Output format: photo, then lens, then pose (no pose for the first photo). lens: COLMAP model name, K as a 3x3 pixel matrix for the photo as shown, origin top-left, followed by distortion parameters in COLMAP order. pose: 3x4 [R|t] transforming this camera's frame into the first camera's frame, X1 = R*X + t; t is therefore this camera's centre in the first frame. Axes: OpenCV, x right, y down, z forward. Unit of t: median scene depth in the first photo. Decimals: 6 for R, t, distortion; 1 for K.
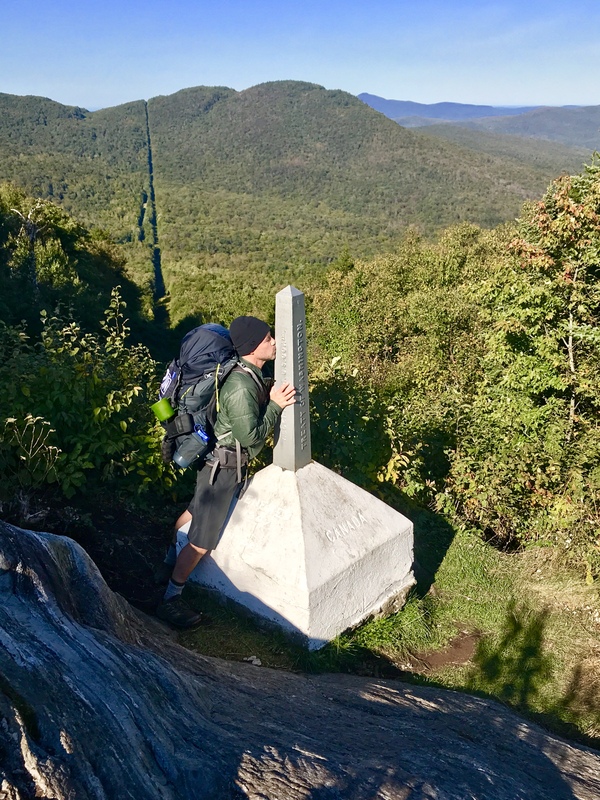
lens RADIAL K [[864.4, 0, 300.0], [0, 864.4, 400.0], [0, 0, 1]] dist [0.111875, -0.298016]
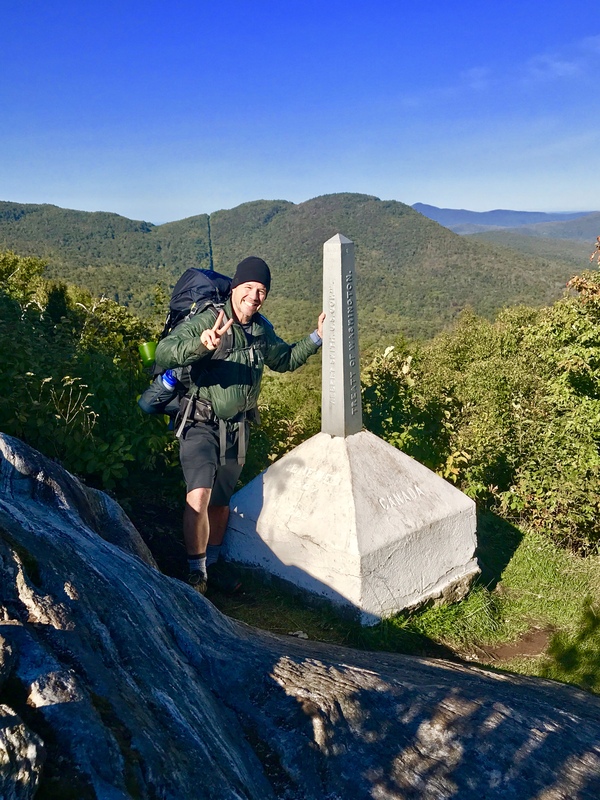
lens RADIAL K [[864.4, 0, 300.0], [0, 864.4, 400.0], [0, 0, 1]] dist [0.111875, -0.298016]
pose [[0.997847, -0.005889, -0.065321, 0.006317], [-0.001824, 0.993084, -0.117395, 0.140879], [0.065560, 0.117261, 0.990935, 0.067165]]
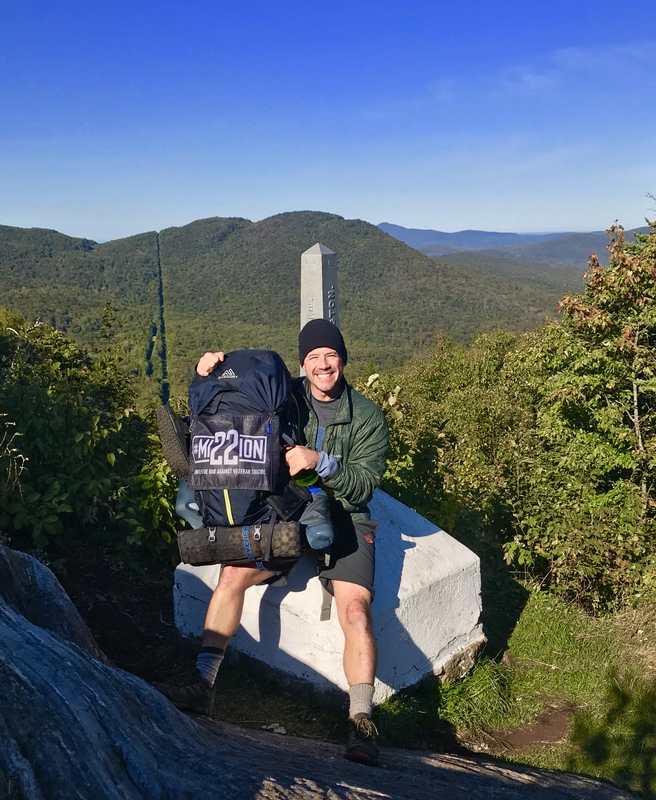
lens RADIAL K [[946.8, 0, 328.8], [0, 946.8, 361.9], [0, 0, 1]] dist [0.099984, -0.228302]
pose [[0.999869, -0.013010, 0.009646, -0.010432], [0.014618, 0.981348, -0.191686, 0.130093], [-0.006972, 0.191801, 0.981409, 0.128724]]
